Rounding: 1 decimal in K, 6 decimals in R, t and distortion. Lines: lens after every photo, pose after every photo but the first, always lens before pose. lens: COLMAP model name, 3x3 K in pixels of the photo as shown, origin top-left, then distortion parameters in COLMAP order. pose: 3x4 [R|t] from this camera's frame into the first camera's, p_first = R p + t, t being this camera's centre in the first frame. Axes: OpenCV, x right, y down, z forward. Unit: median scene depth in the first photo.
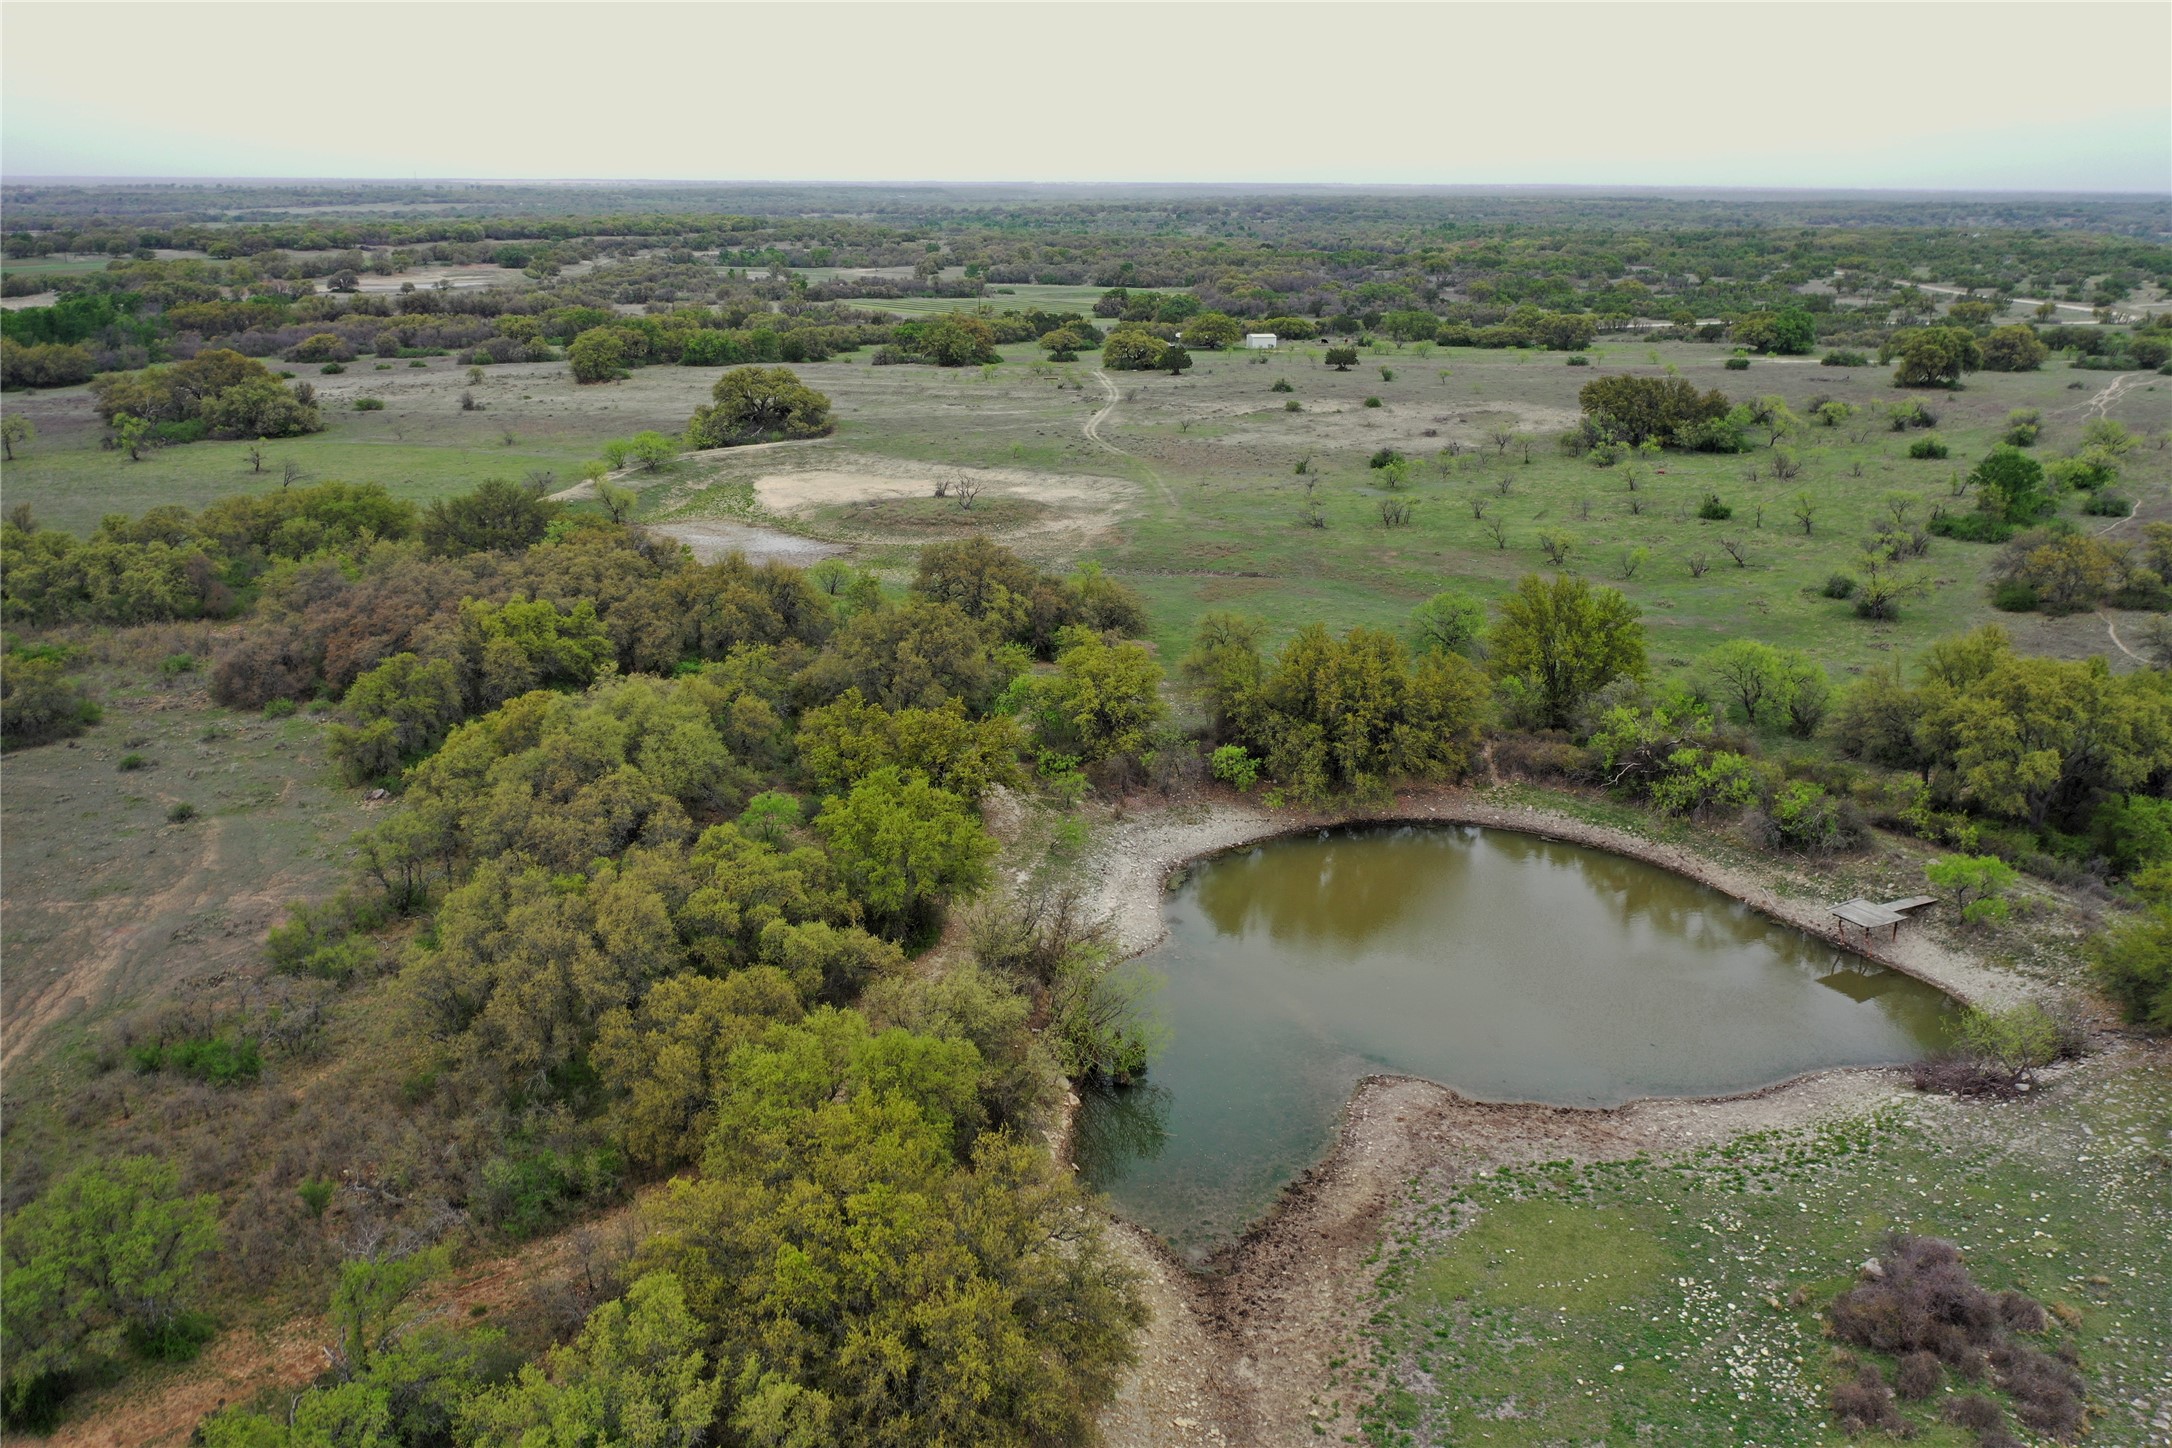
lens RADIAL K [[1706.0, 0, 1079.6], [0, 1706.0, 723.5], [0, 0, 1]] dist [-0.002632, -0.004383]
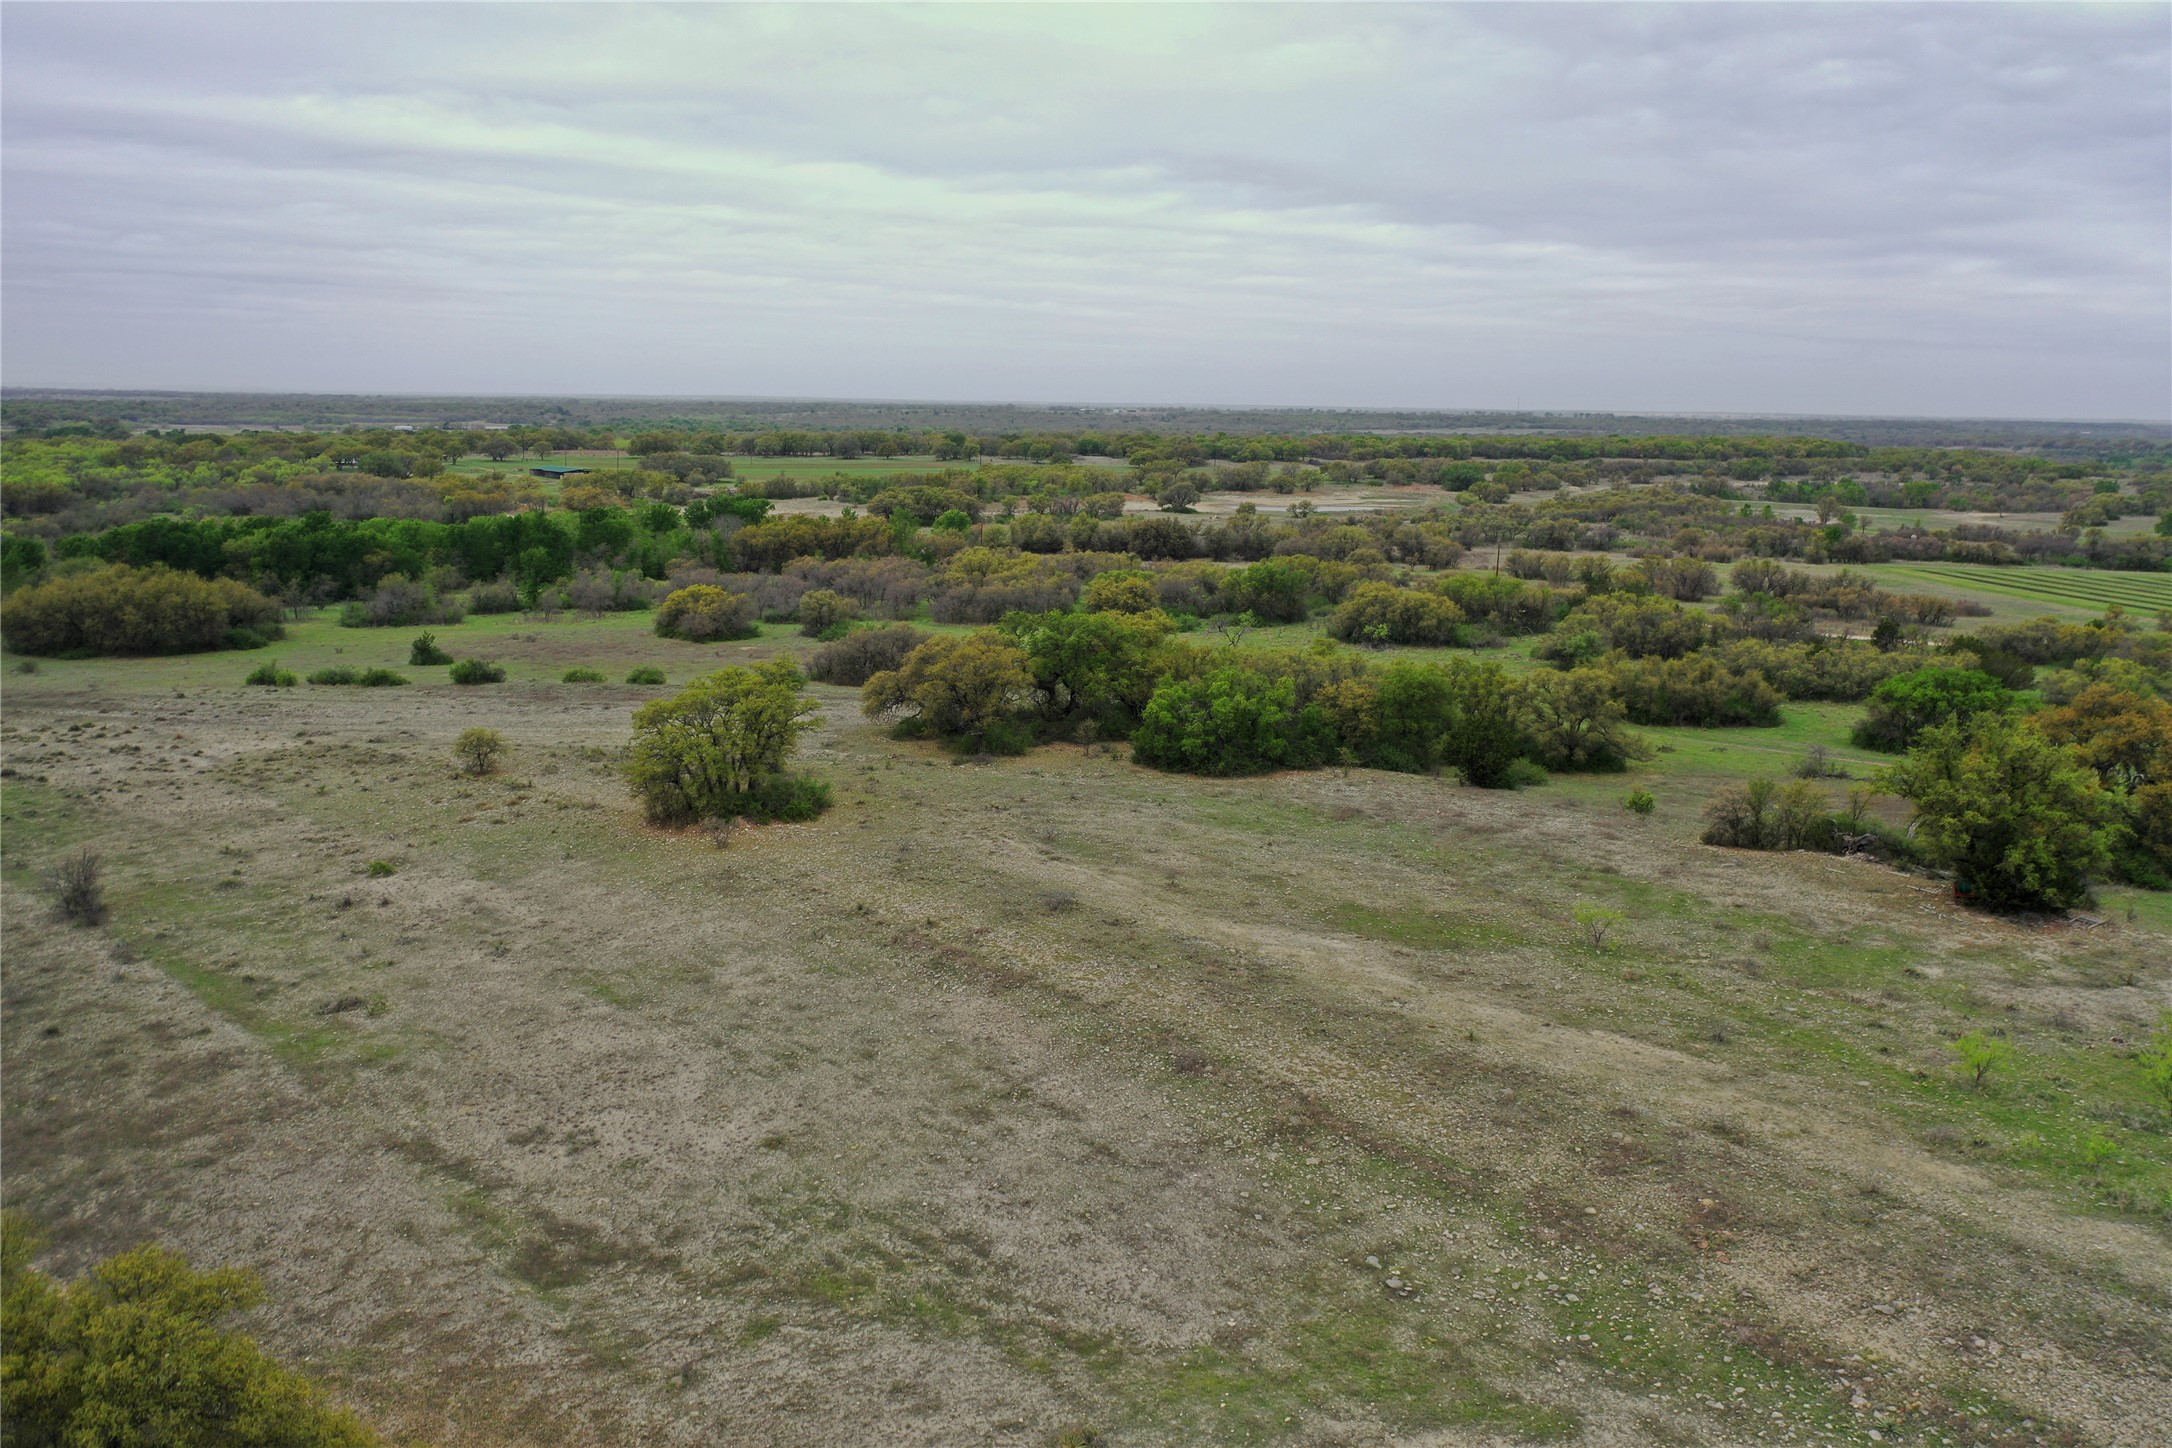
lens RADIAL K [[1706.0, 0, 1079.6], [0, 1706.0, 723.5], [0, 0, 1]] dist [-0.002632, -0.004383]
pose [[0.808354, 0.114704, -0.577414, -0.017028], [-0.188374, 0.979663, -0.069105, -0.072897], [0.557745, 0.164631, 0.813522, 0.272448]]
